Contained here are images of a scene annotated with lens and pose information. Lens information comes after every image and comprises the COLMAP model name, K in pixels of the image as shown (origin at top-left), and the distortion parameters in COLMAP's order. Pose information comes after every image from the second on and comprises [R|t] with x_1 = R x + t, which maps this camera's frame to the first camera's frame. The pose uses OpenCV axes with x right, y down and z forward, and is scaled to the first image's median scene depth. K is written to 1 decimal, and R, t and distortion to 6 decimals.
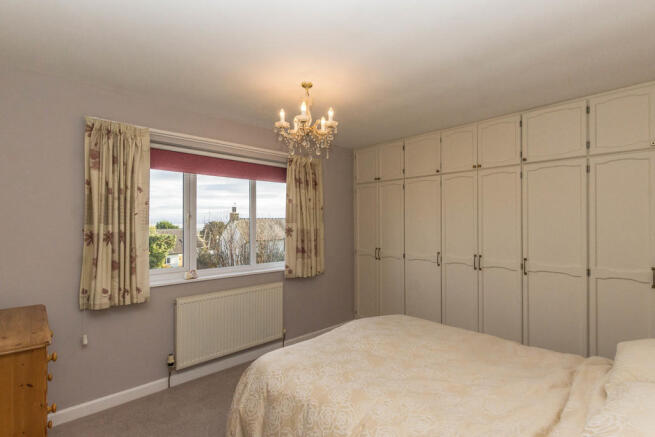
lens RADIAL K [[310.5, 0, 332.2], [0, 310.5, 221.5], [0, 0, 1]] dist [0.003744, -0.000002]
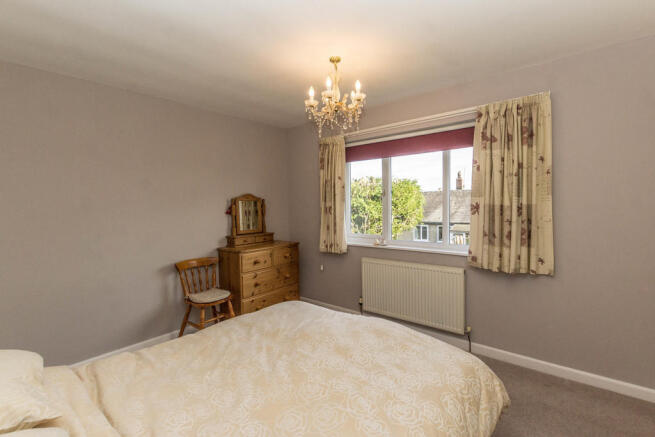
lens RADIAL K [[310.5, 0, 326.1], [0, 310.5, 215.2], [0, 0, 1]] dist [0.003744, -0.000002]
pose [[0.102499, 0.043904, -0.993764, 0.609050], [0.033369, 0.998311, 0.047547, 0.000390], [0.994173, -0.038035, 0.100861, 0.552319]]
